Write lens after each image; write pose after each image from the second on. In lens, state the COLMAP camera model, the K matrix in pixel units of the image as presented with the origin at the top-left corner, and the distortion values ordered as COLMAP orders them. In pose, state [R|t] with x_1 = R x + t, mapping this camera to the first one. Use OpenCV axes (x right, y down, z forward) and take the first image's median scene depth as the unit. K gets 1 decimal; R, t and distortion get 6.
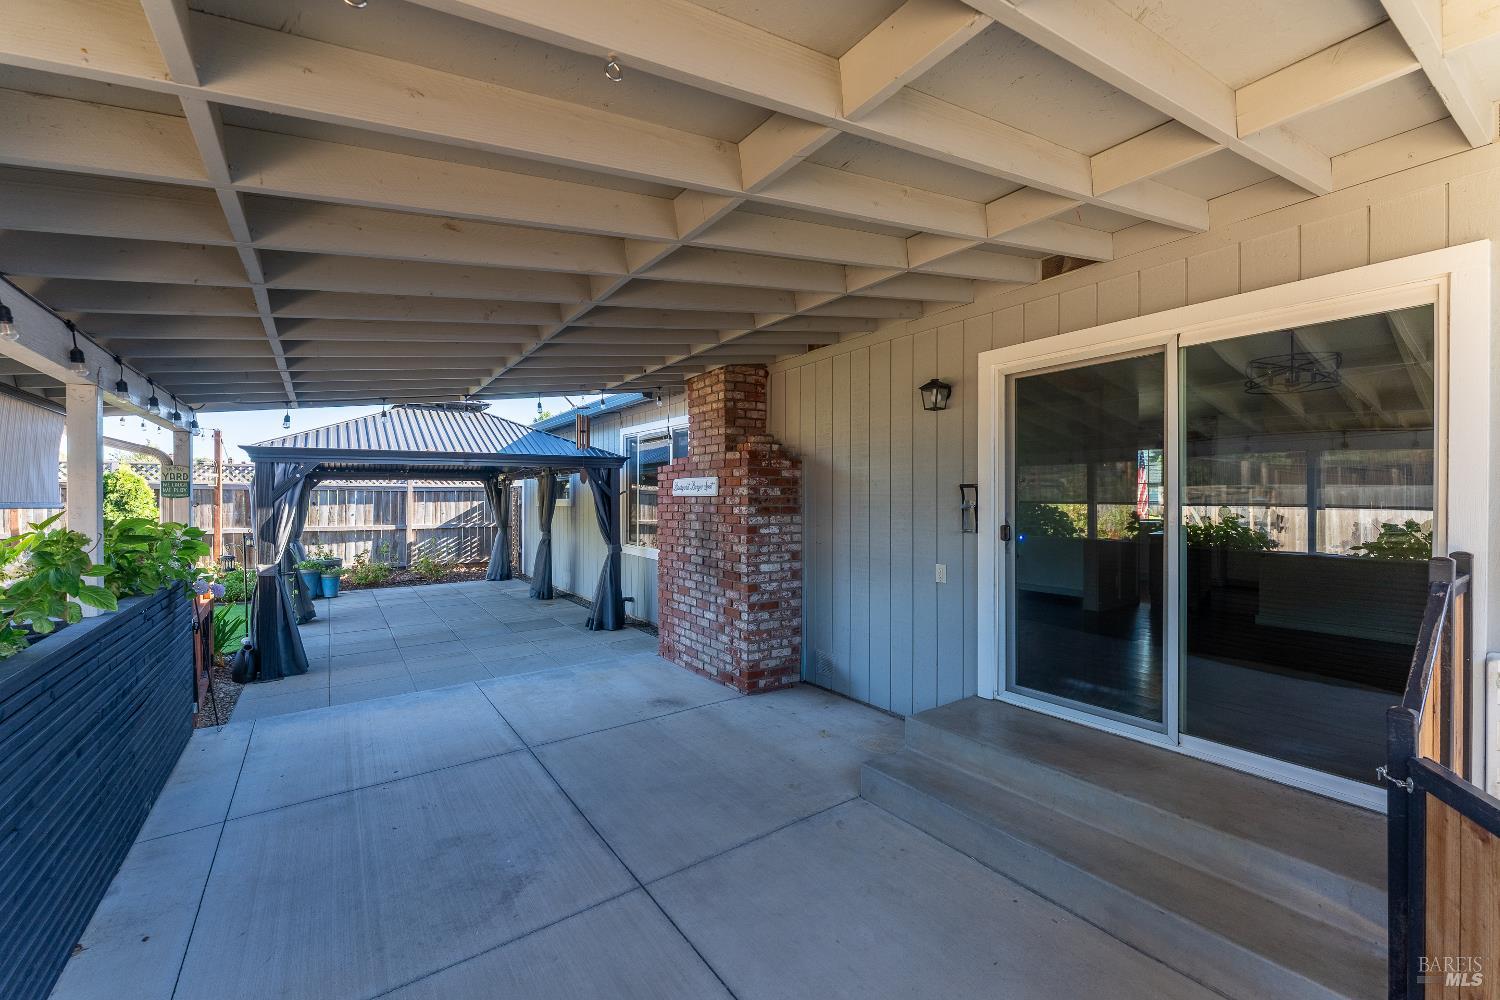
lens RADIAL K [[599.0, 0, 750.0], [0, 599.0, 500.0], [0, 0, 1]] dist [0.001760, -0.007248]
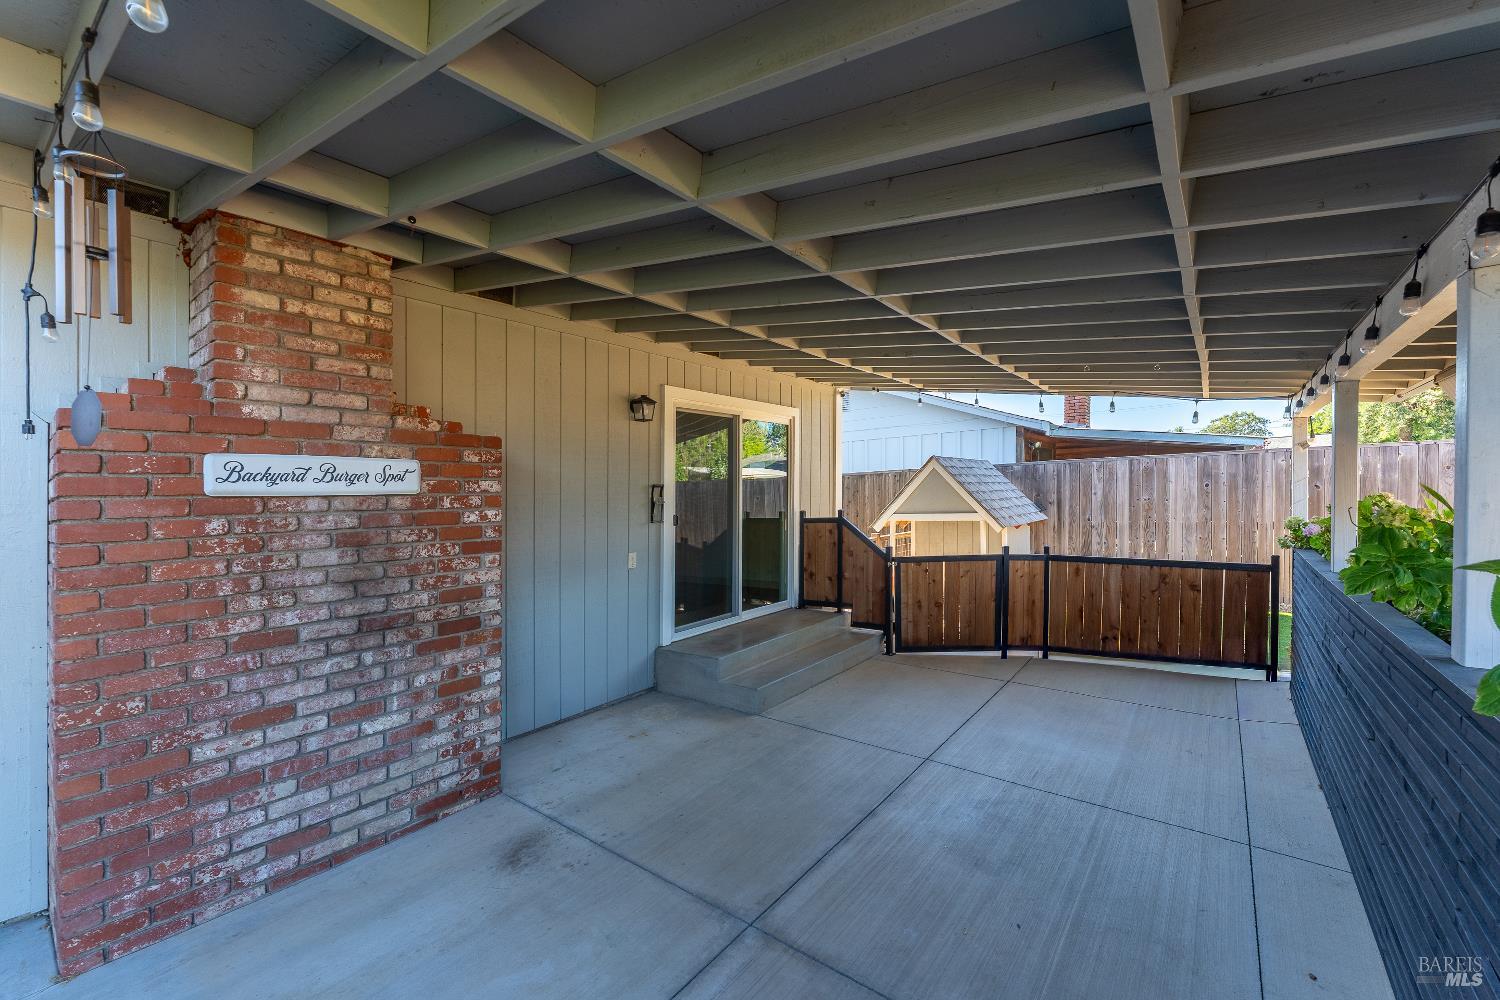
lens RADIAL K [[618.8, 0, 755.2], [0, 618.8, 516.5], [0, 0, 1]] dist [-0.000224, -0.000101]
pose [[-0.305858, -0.026230, 0.951716, -0.713894], [0.021448, 0.999177, 0.034430, 0.000754], [-0.951836, 0.030943, -0.305043, 0.897053]]
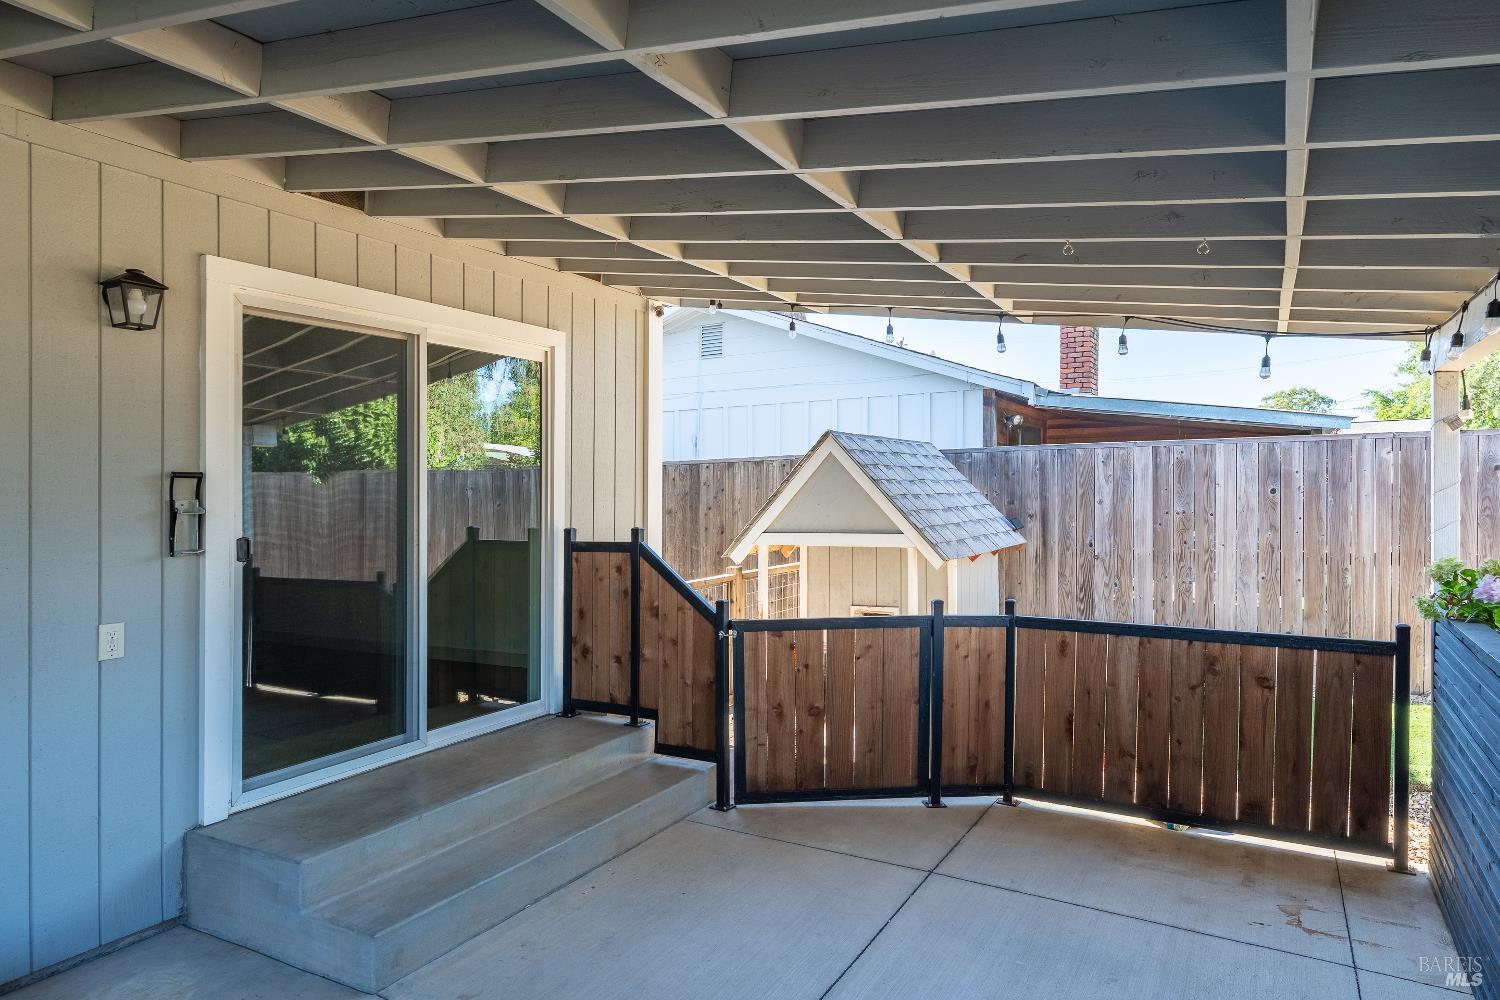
lens RADIAL K [[970.2, 0, 750.0], [0, 970.2, 500.0], [0, 0, 1]] dist [0.001185, 0.001306]
pose [[-0.442481, -0.005732, 0.896760, -0.536811], [0.004793, 0.999950, 0.008757, -0.003426], [-0.896765, 0.008173, -0.442431, 0.688917]]
